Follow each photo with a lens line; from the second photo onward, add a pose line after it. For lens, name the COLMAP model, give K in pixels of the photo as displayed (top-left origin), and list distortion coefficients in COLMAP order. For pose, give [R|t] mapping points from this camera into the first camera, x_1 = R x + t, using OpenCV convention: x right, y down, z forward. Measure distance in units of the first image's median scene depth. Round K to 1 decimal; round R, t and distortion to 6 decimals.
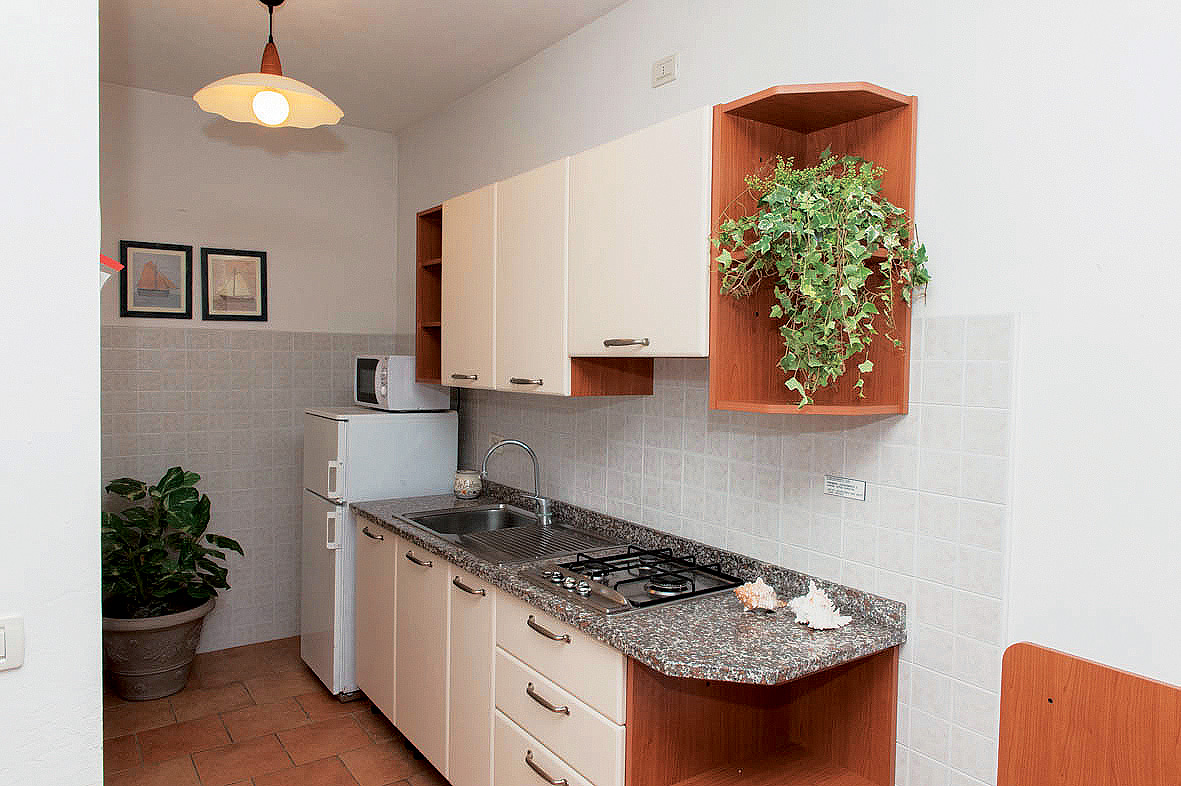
lens RADIAL K [[792.4, 0, 590.5], [0, 792.4, 393.0], [0, 0, 1]] dist [-0.005864, -0.000539]
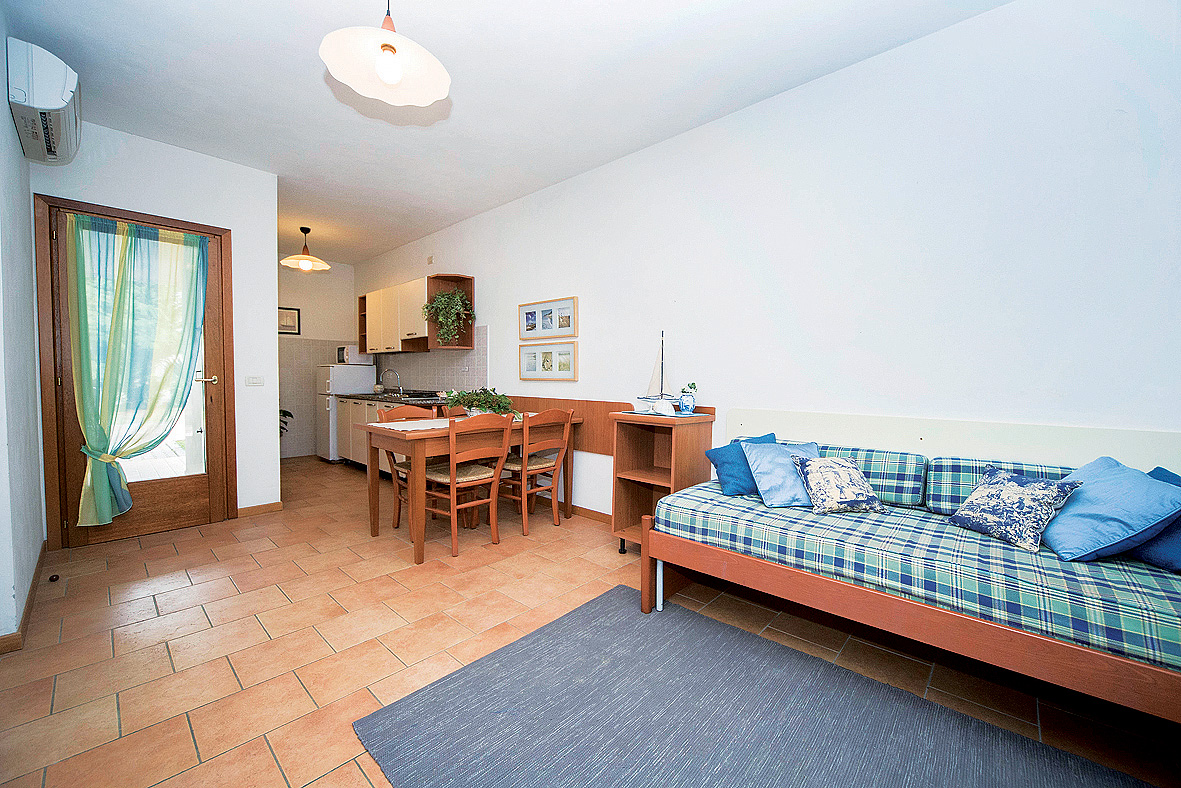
lens RADIAL K [[459.4, 0, 608.6], [0, 459.4, 392.7], [0, 0, 1]] dist [-0.011980, 0.000130]
pose [[0.972733, -0.017250, 0.231284, 0.299491], [0.019236, 0.999795, -0.006334, 0.165660], [-0.231127, 0.010610, 0.972866, -0.911500]]
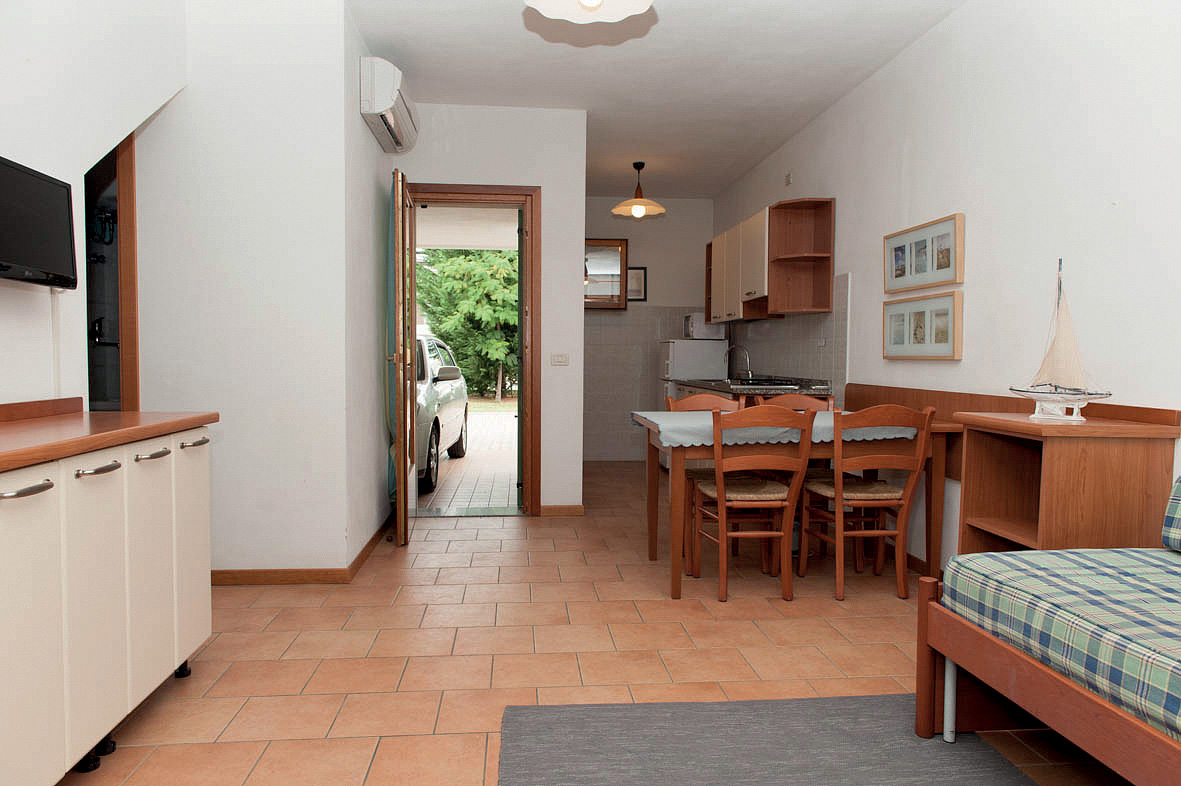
lens RADIAL K [[792.4, 0, 590.5], [0, 792.4, 393.0], [0, 0, 1]] dist [-0.005864, -0.000539]
pose [[0.868356, 0.012817, -0.495775, 0.588357], [-0.015352, 0.999882, -0.001040, 0.183719], [0.495703, 0.008514, 0.868450, -1.028911]]
